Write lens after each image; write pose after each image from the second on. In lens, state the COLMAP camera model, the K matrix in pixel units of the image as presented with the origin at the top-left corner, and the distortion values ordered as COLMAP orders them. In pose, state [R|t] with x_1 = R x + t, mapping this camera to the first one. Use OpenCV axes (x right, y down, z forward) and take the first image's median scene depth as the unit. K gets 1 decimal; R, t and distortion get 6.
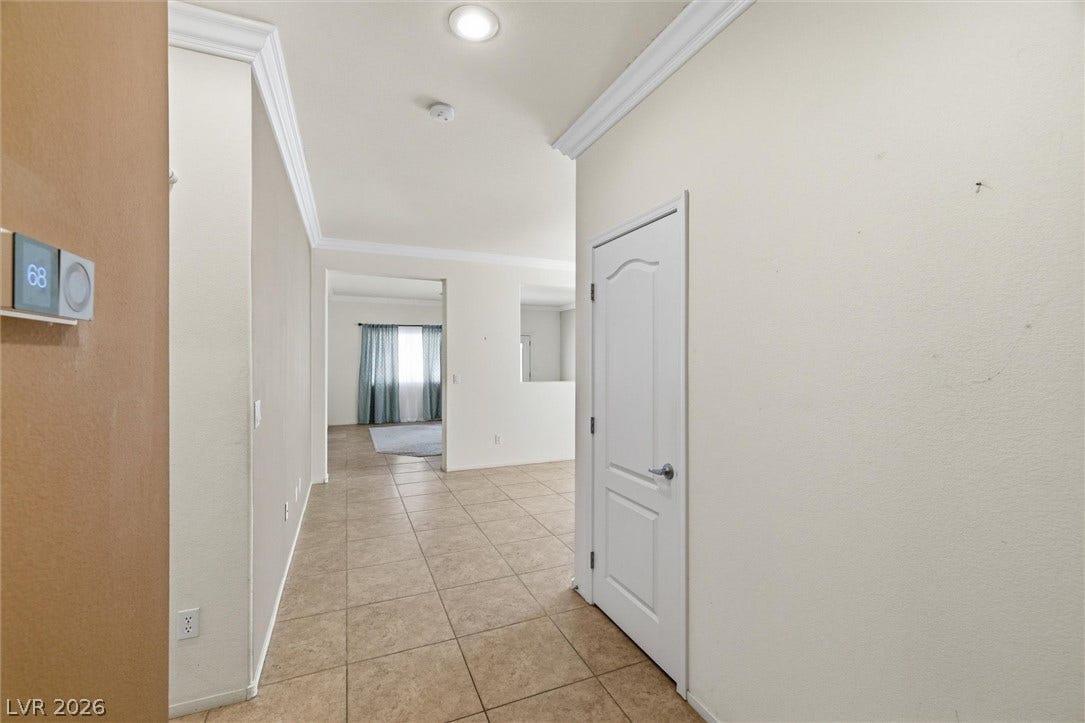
lens RADIAL K [[454.5, 0, 547.1], [0, 454.5, 357.5], [0, 0, 1]] dist [0.006051, -0.001553]
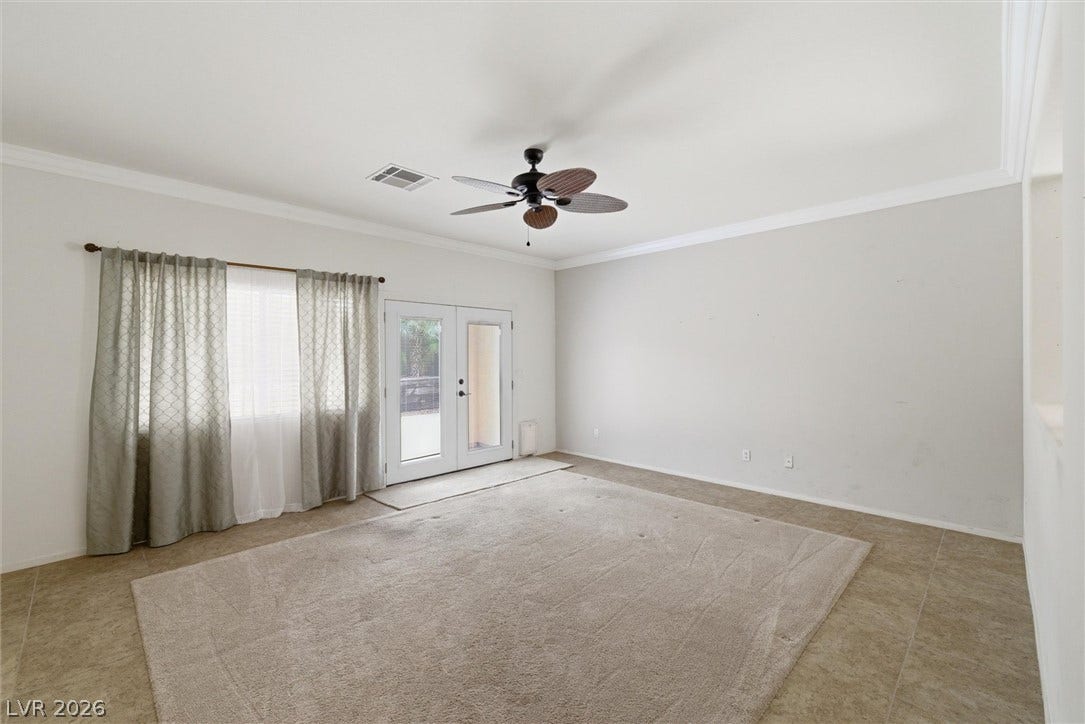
lens RADIAL K [[454.5, 0, 538.9], [0, 454.5, 359.5], [0, 0, 1]] dist [0.006051, -0.001553]
pose [[0.942966, -0.004679, 0.332856, -0.216261], [0.001085, 0.999939, 0.010985, 0.003466], [-0.332887, -0.009998, 0.942914, 0.577562]]
